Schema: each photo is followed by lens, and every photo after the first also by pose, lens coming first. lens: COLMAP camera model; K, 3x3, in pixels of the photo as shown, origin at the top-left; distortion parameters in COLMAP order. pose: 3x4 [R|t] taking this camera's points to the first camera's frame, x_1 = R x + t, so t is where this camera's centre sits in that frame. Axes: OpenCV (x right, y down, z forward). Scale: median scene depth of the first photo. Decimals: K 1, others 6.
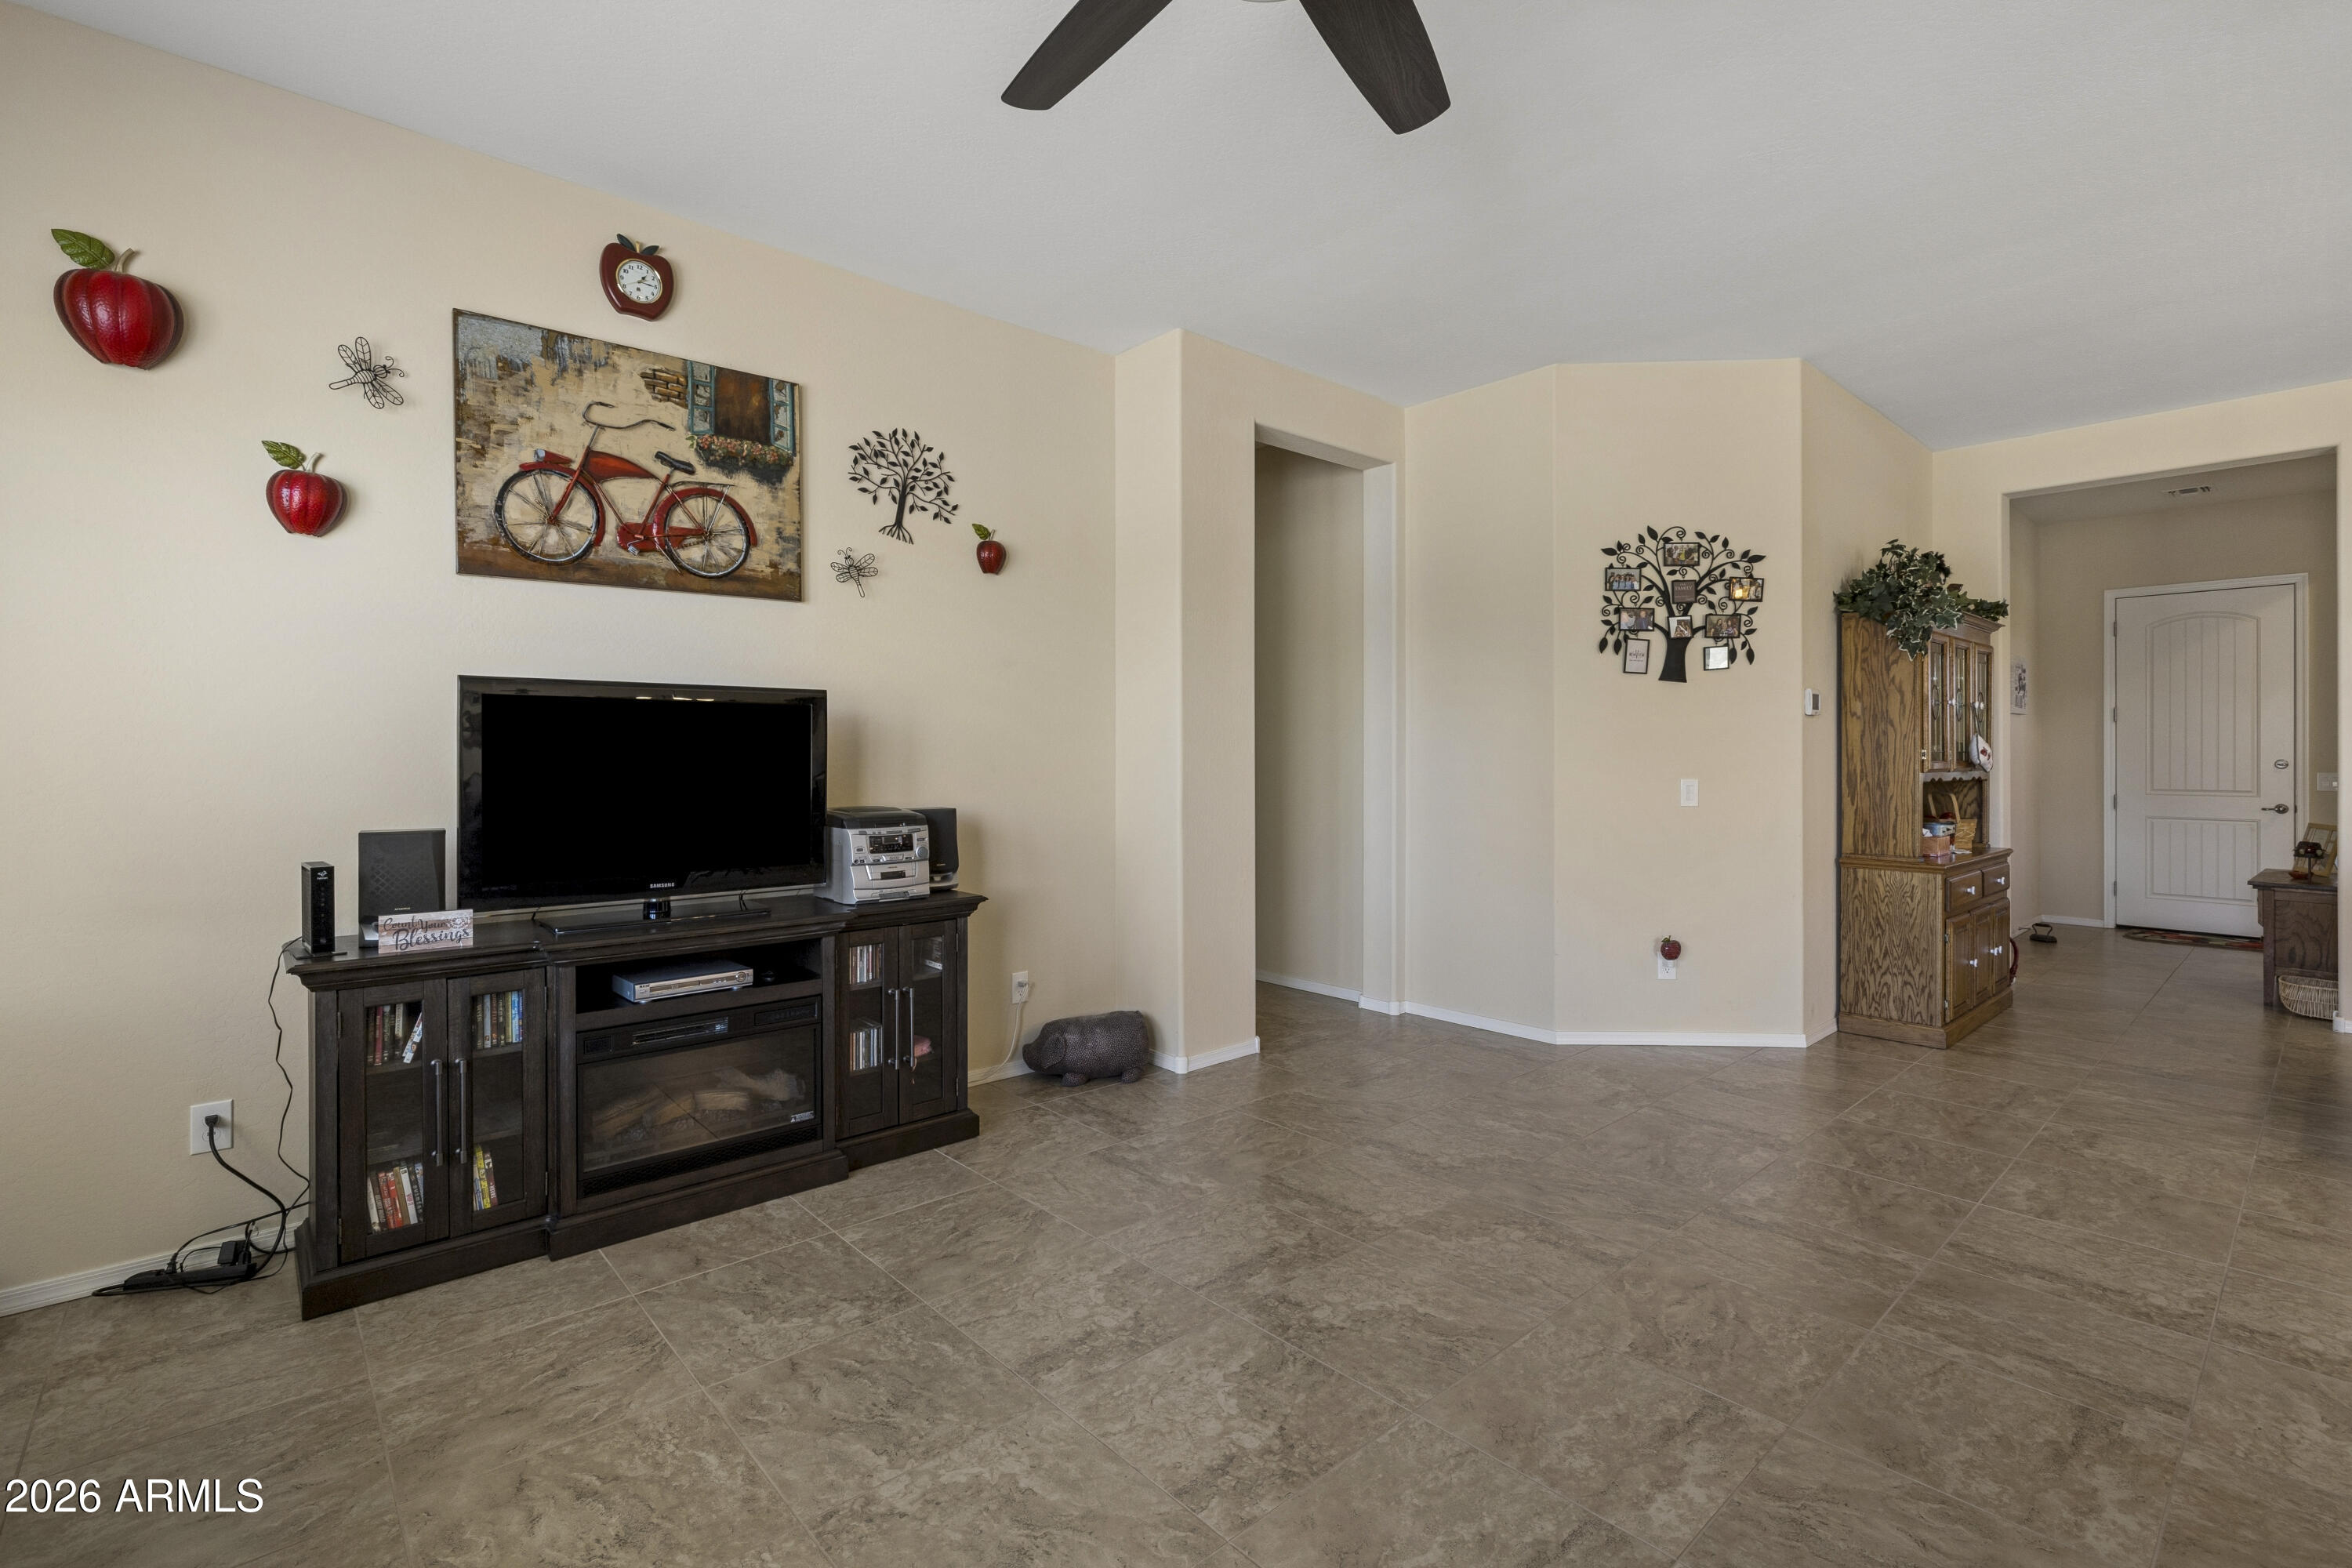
lens RADIAL K [[1075.8, 0, 1159.1], [0, 1075.8, 750.3], [0, 0, 1]] dist [0.001747, 0.000792]
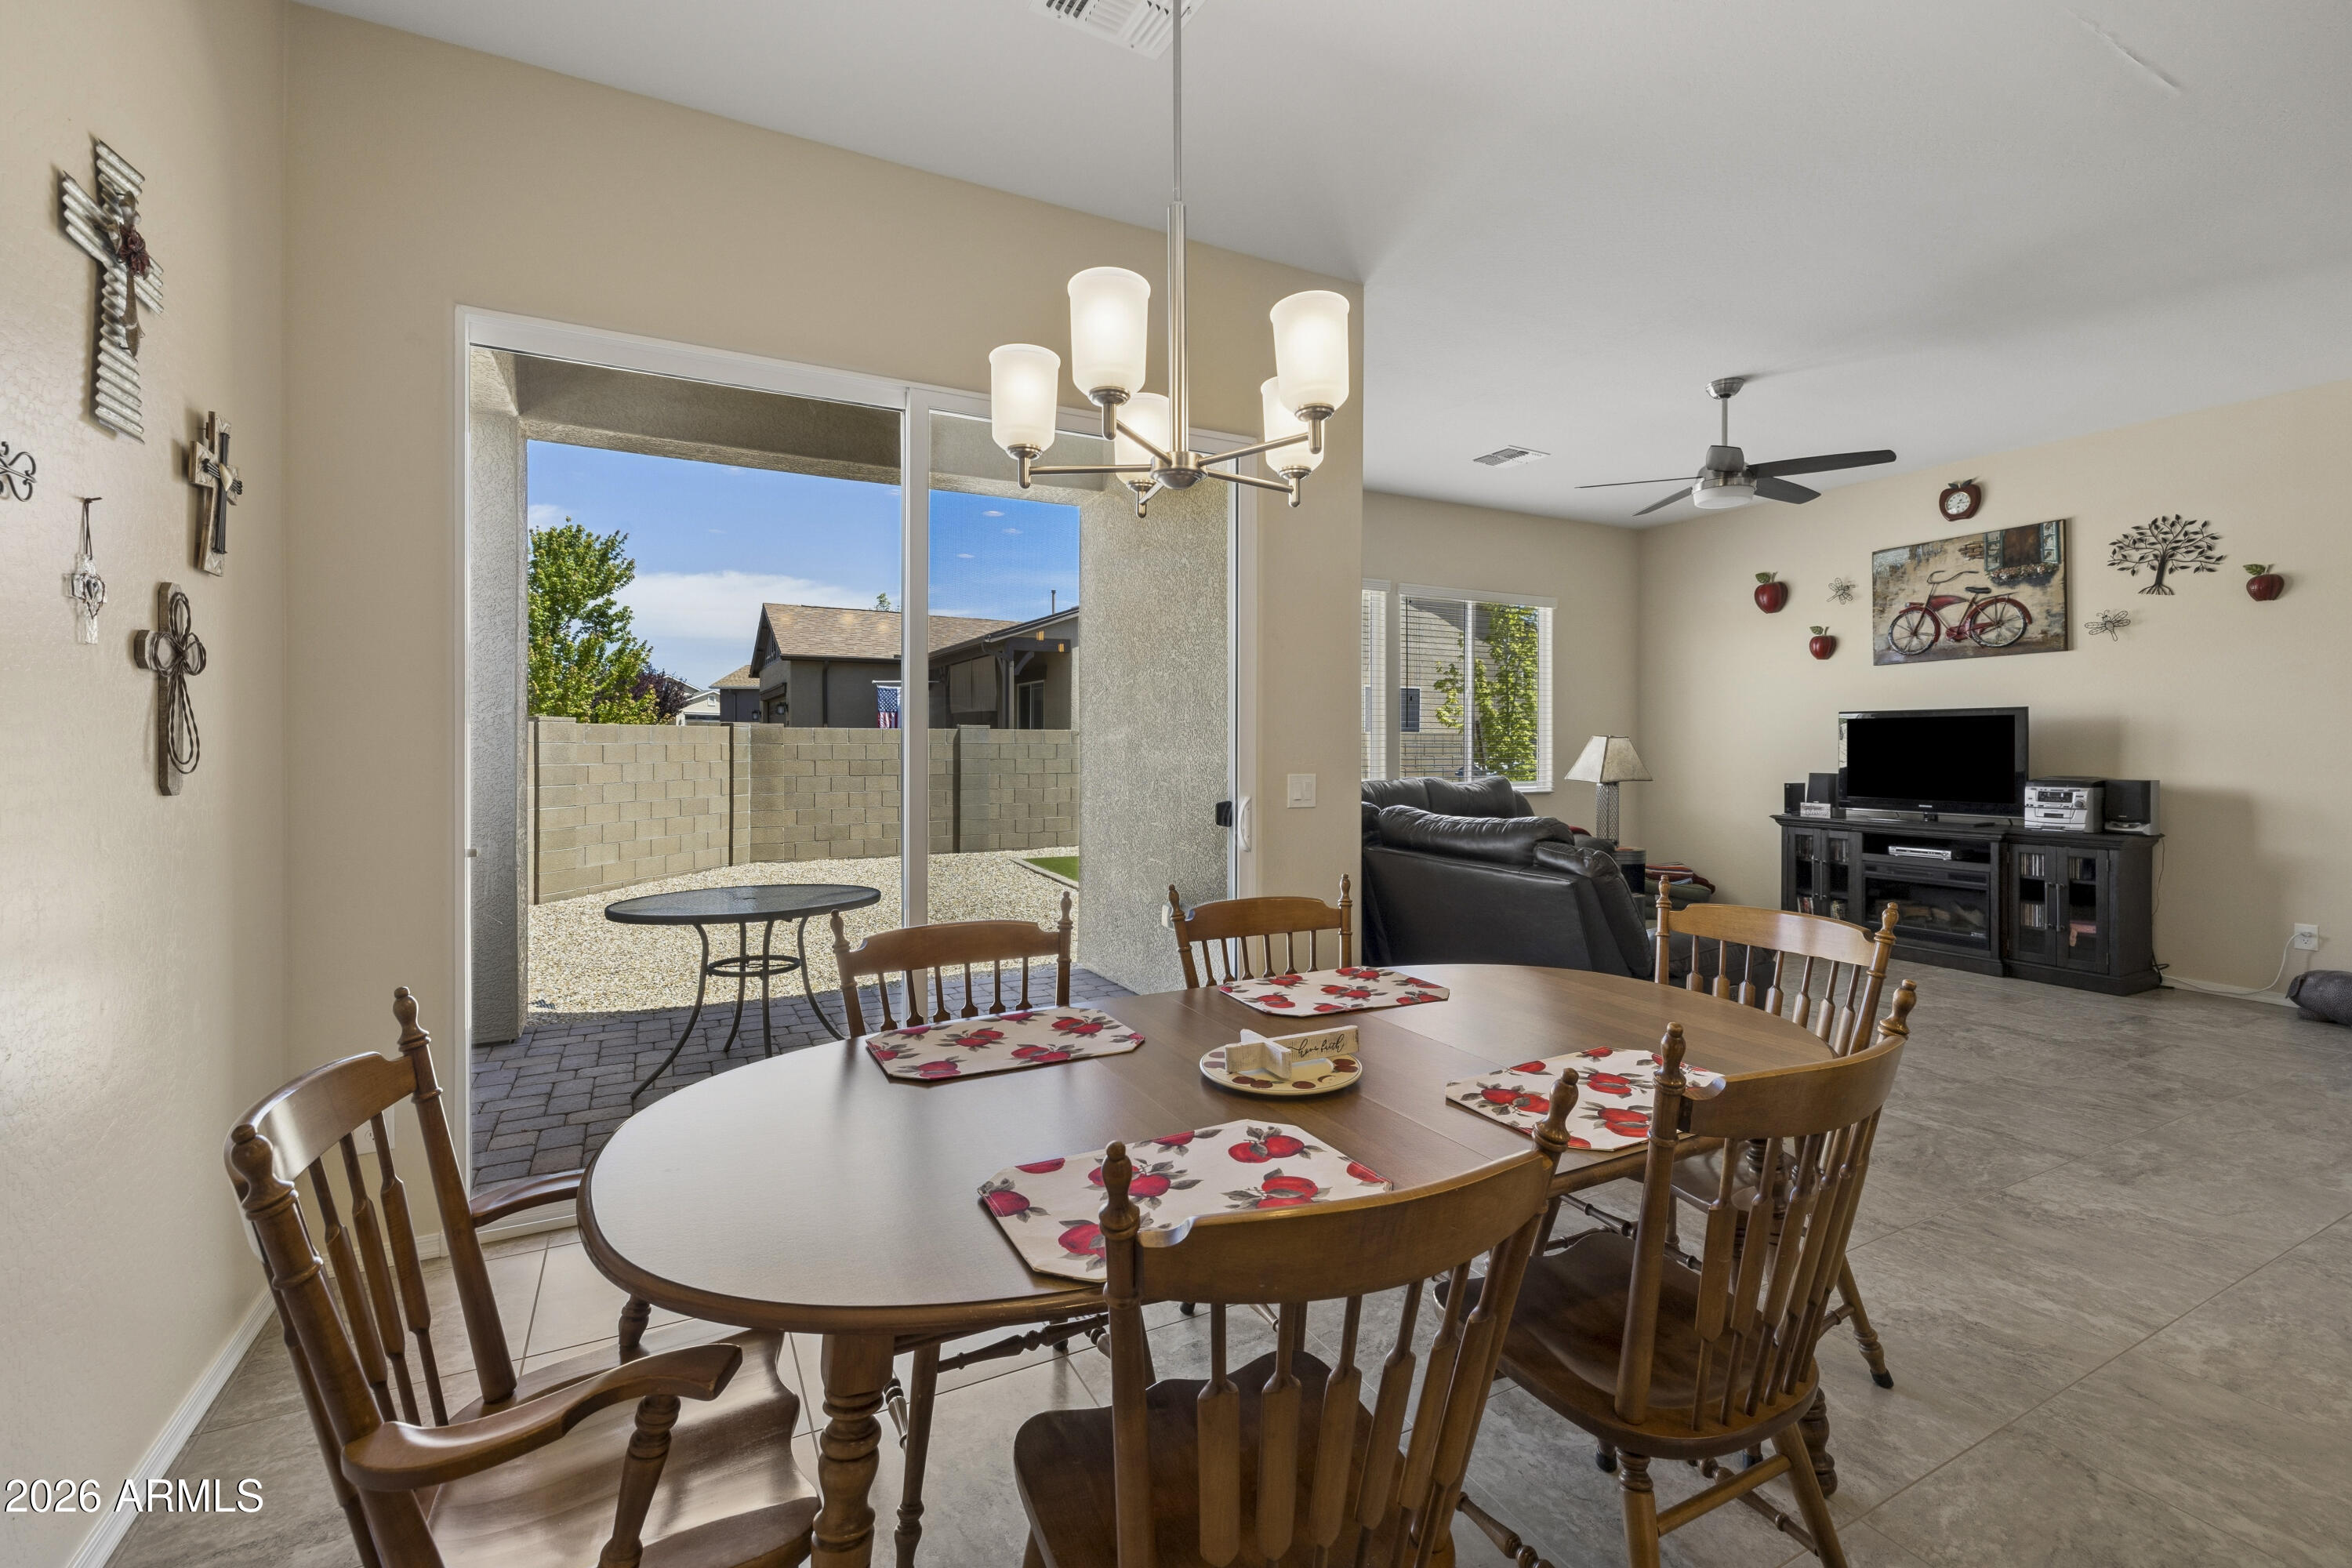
lens RADIAL K [[1017.9, 0, 1175.2], [0, 1017.9, 764.2], [0, 0, 1]] dist [-0.010790, -0.000920]
pose [[-0.234645, 0.017322, -0.971927, 1.611396], [0.000959, 0.999845, 0.017588, 0.007623], [0.972081, 0.003195, -0.234626, 0.042240]]
